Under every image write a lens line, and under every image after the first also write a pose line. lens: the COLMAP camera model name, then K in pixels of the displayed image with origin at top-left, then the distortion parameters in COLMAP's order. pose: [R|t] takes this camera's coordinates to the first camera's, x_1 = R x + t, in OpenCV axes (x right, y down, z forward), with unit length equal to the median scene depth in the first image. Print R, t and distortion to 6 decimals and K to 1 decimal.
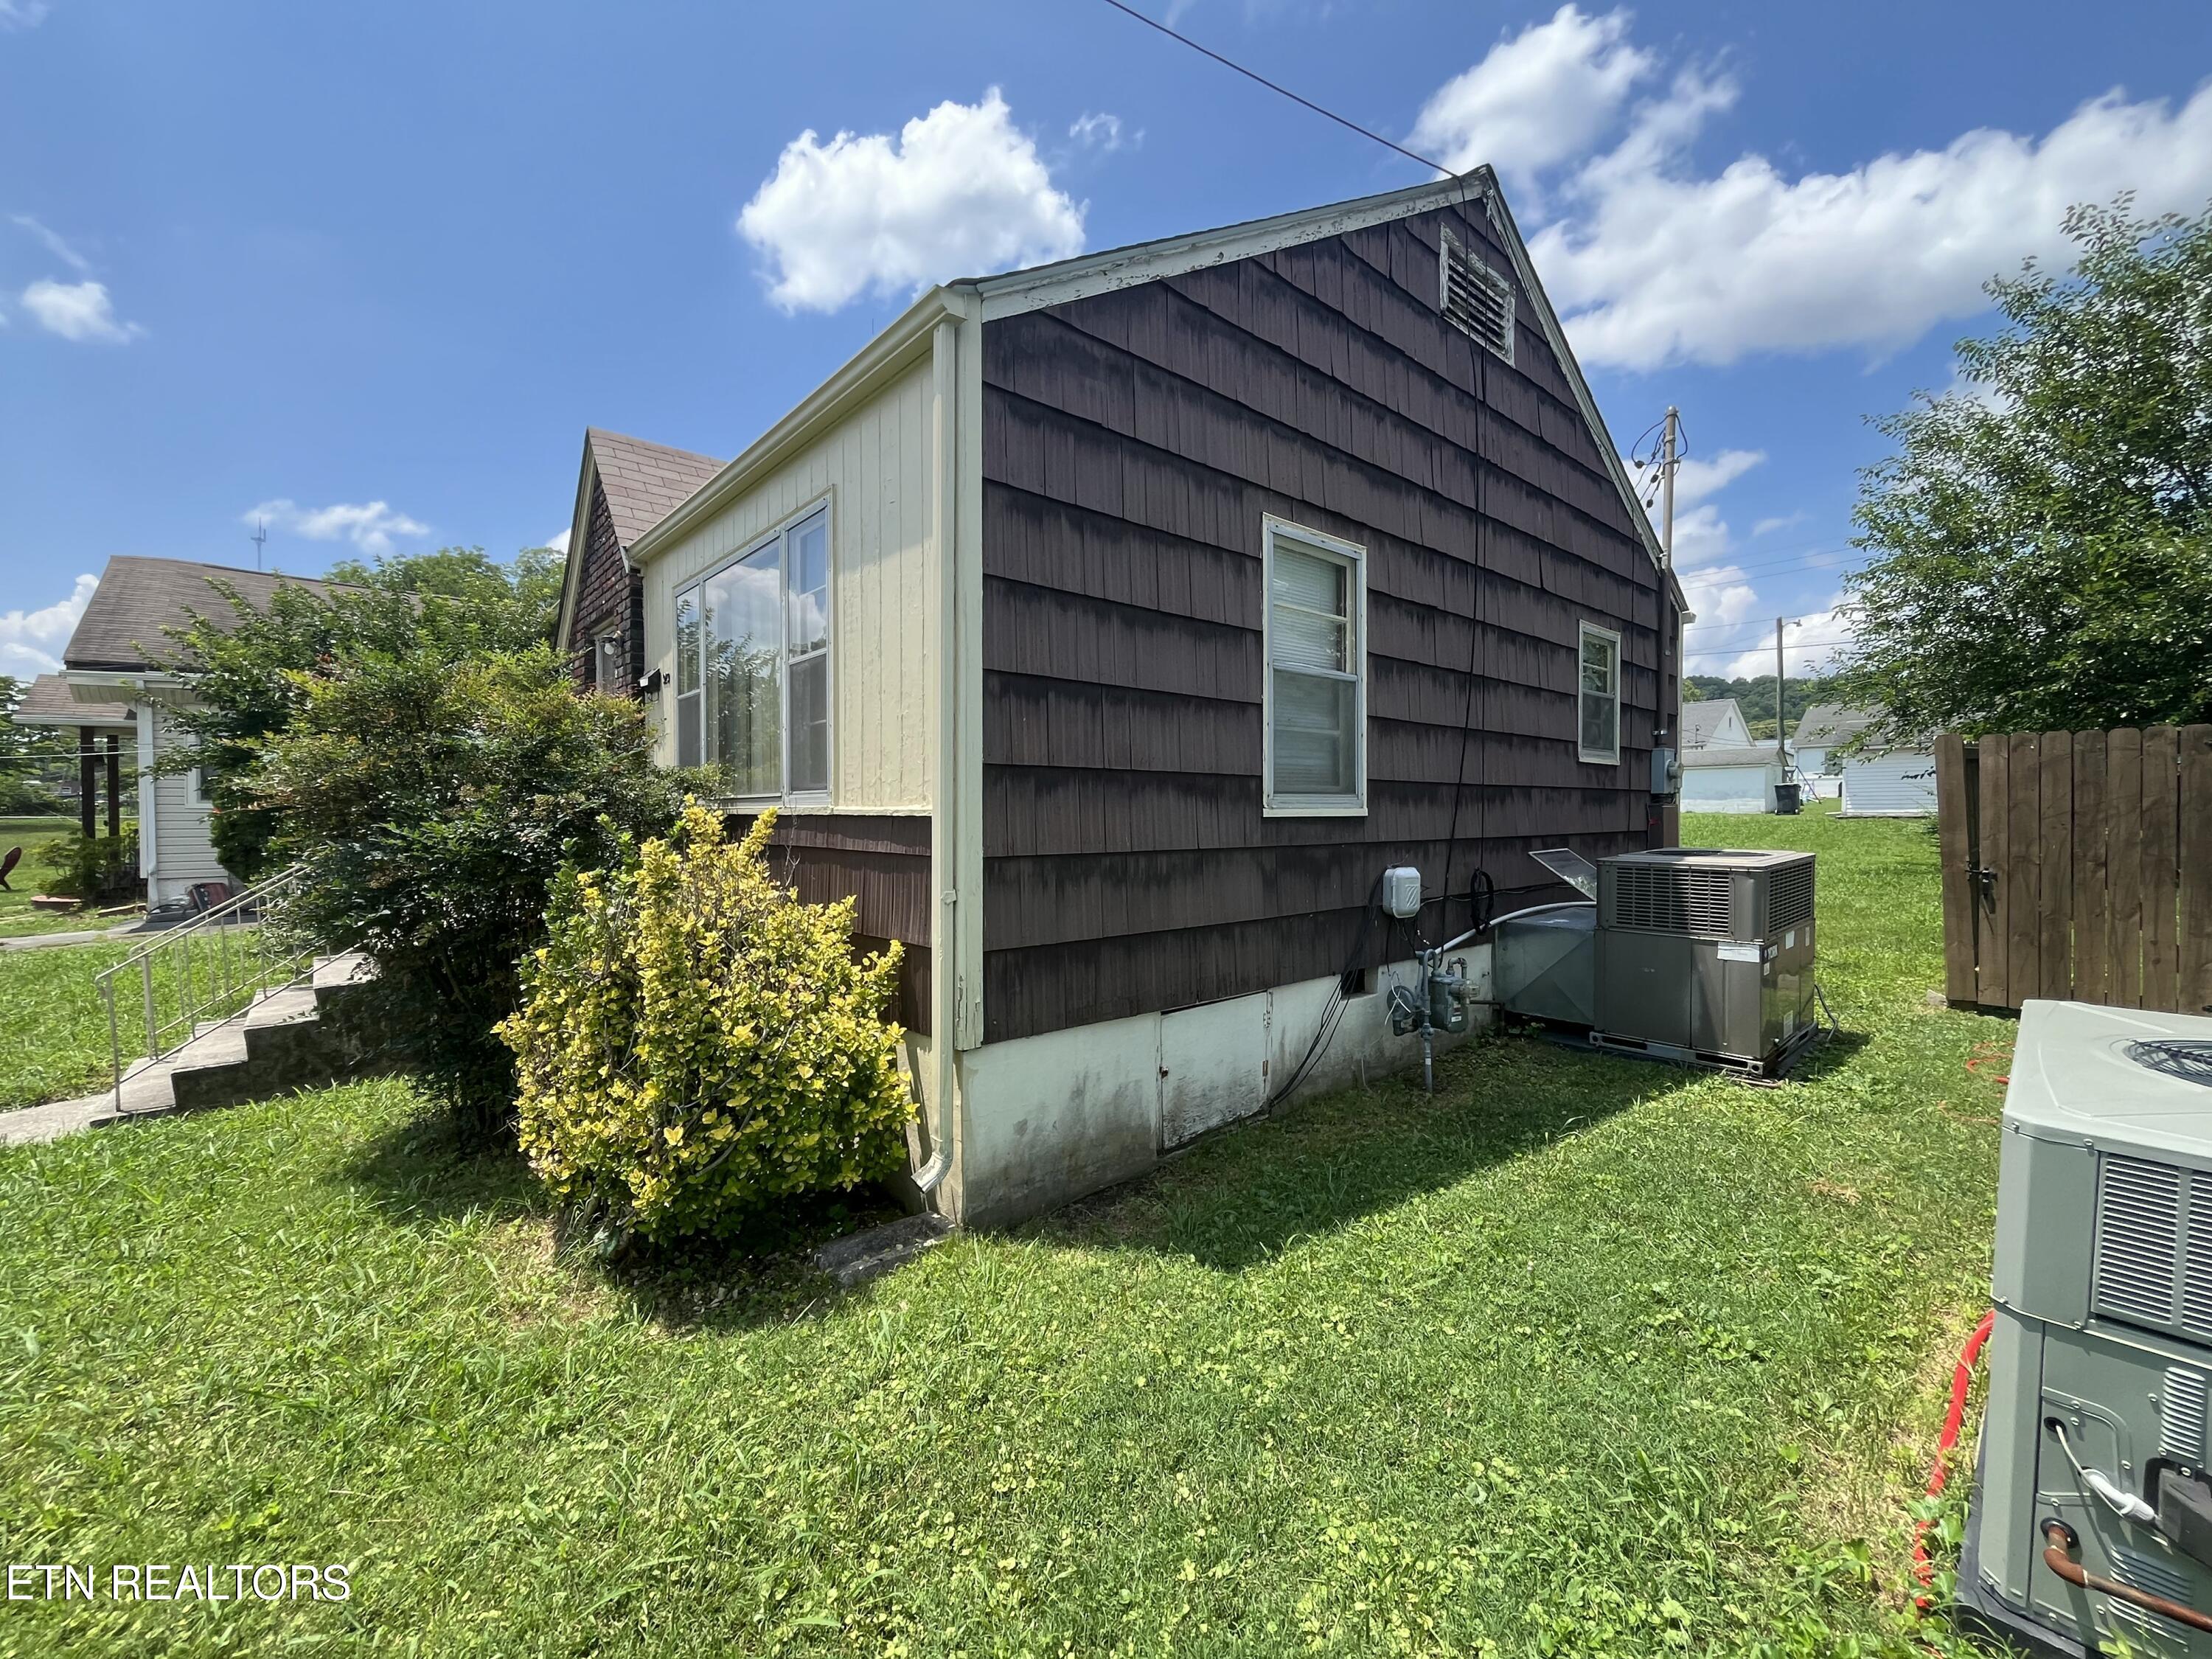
lens RADIAL K [[904.7, 0, 1106.0], [0, 904.7, 829.5], [0, 0, 1]] dist [-0.002408, -0.000186]
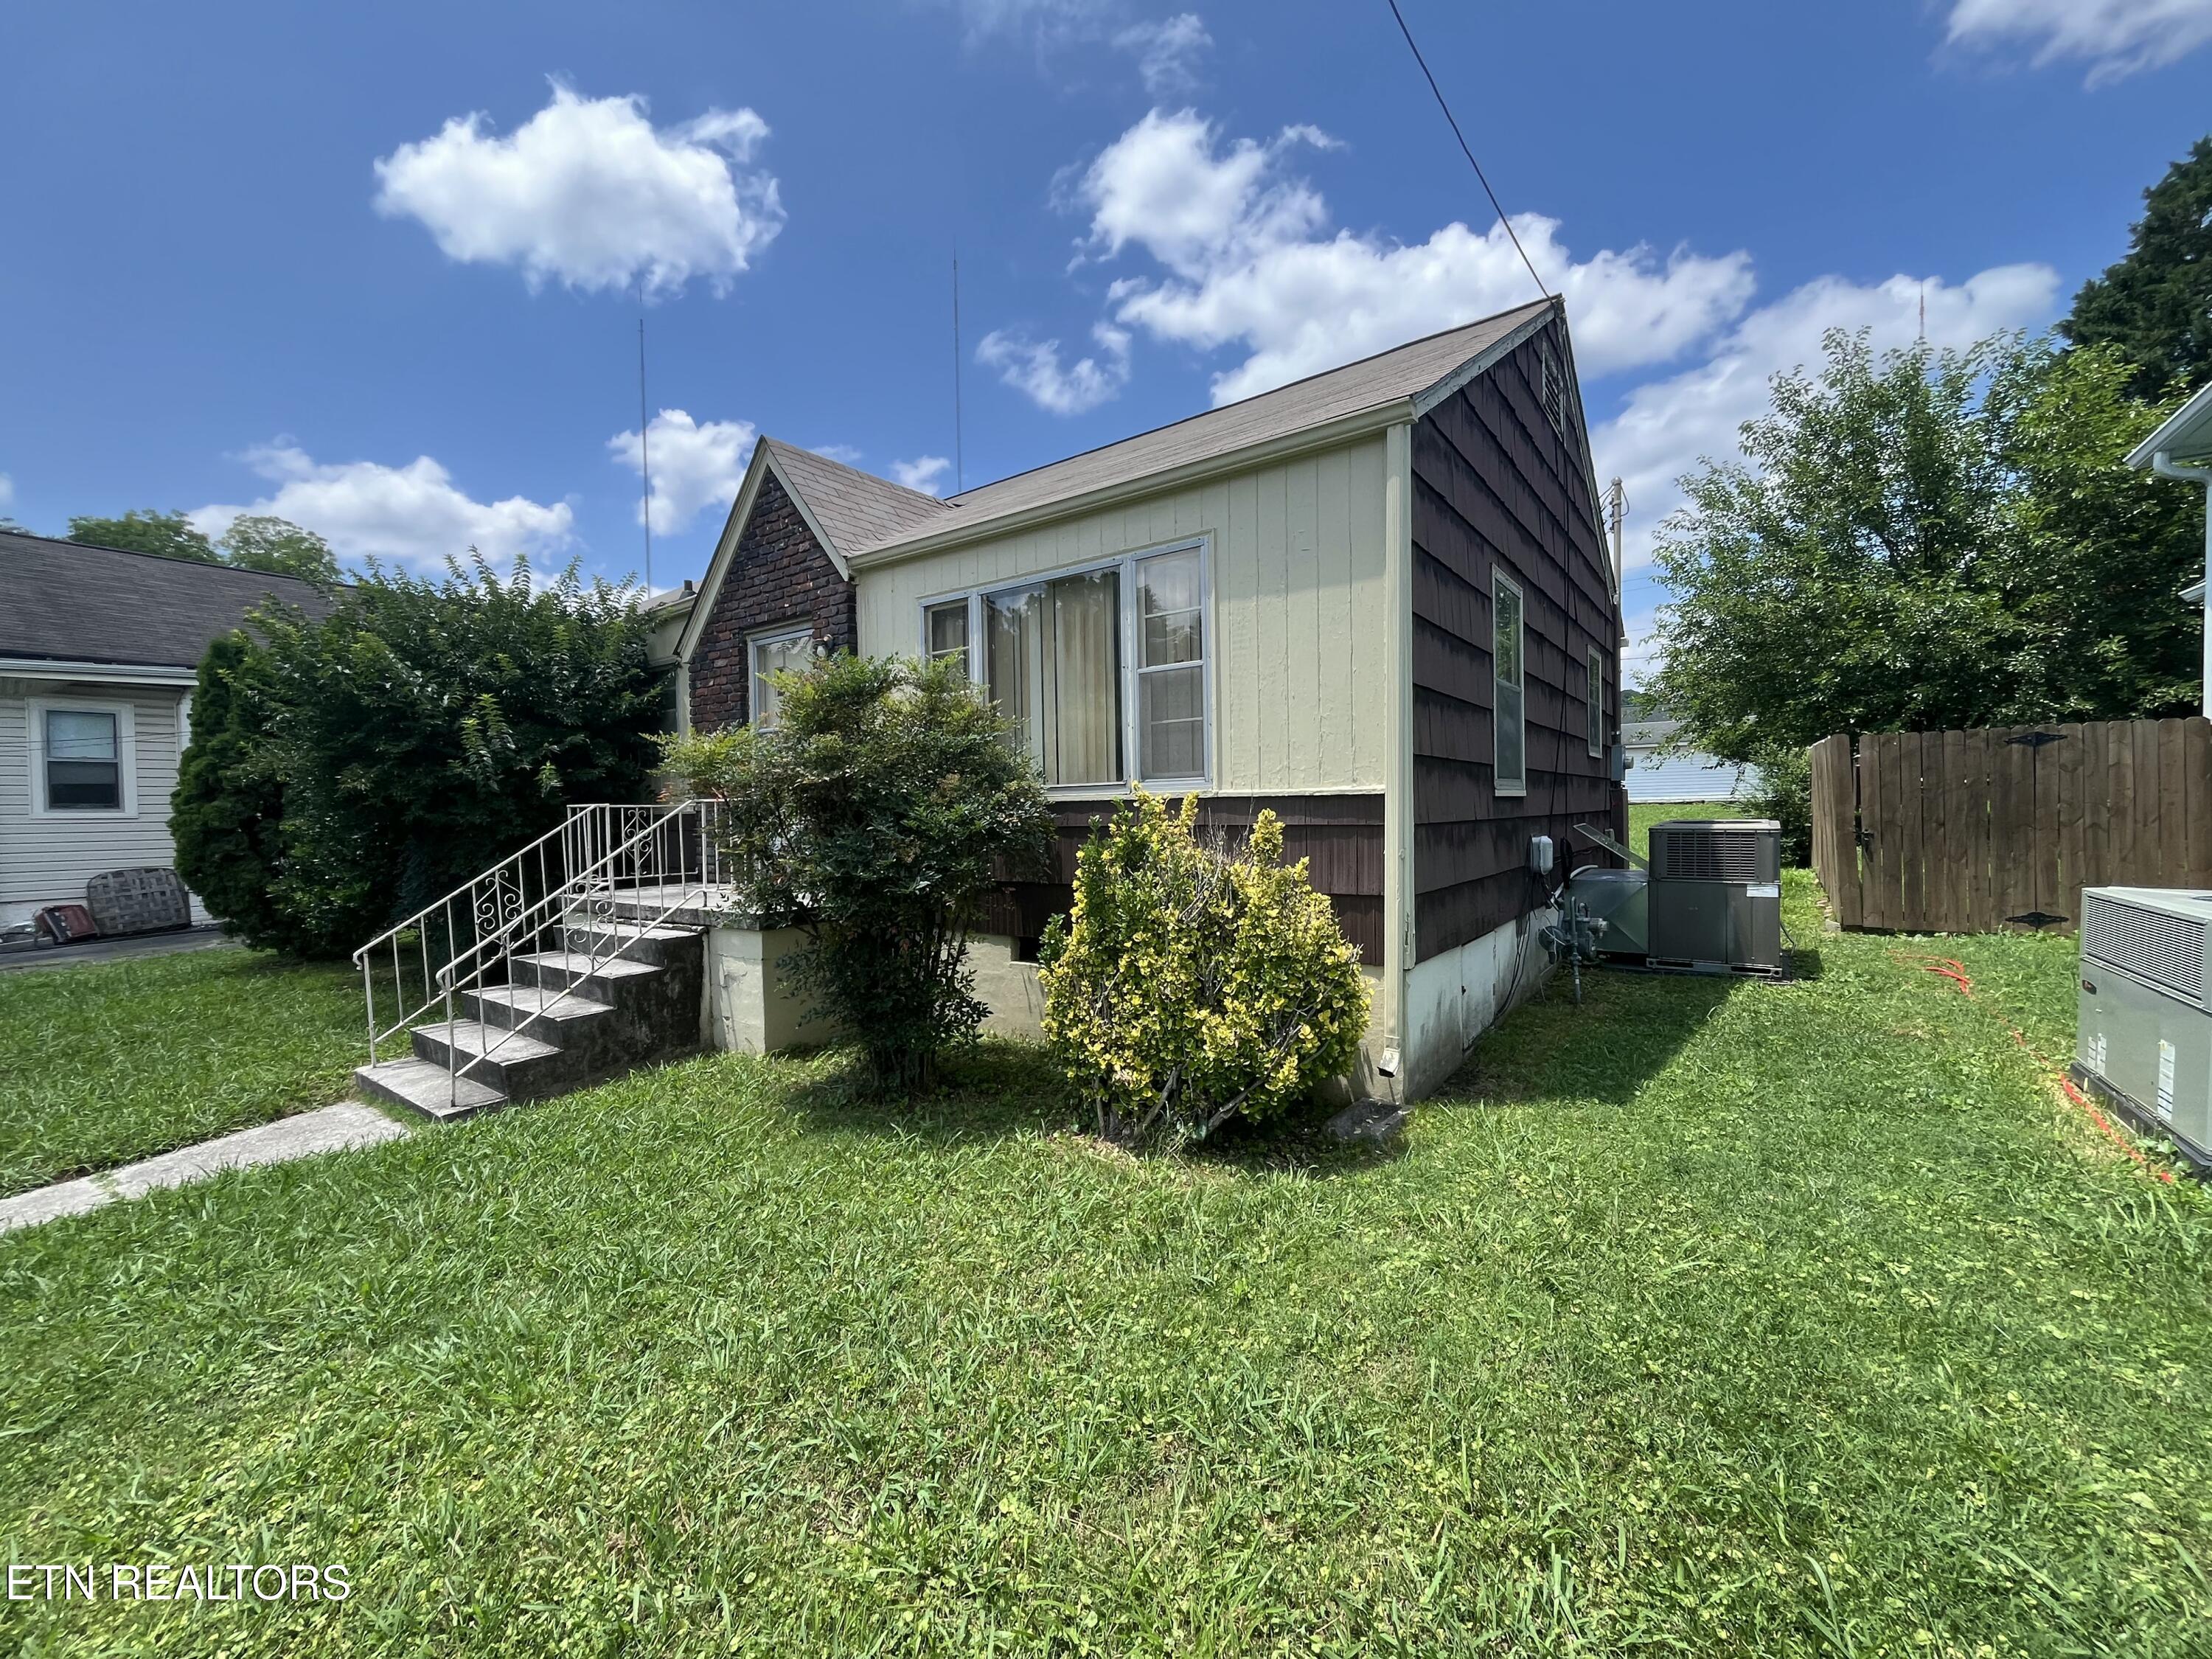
lens RADIAL K [[904.7, 0, 1106.0], [0, 904.7, 829.5], [0, 0, 1]] dist [-0.002408, -0.000186]
pose [[0.975897, -0.021252, 0.217192, -0.599669], [0.021338, 0.999770, 0.001952, 0.018055], [-0.217184, 0.002729, 0.976127, -0.139387]]
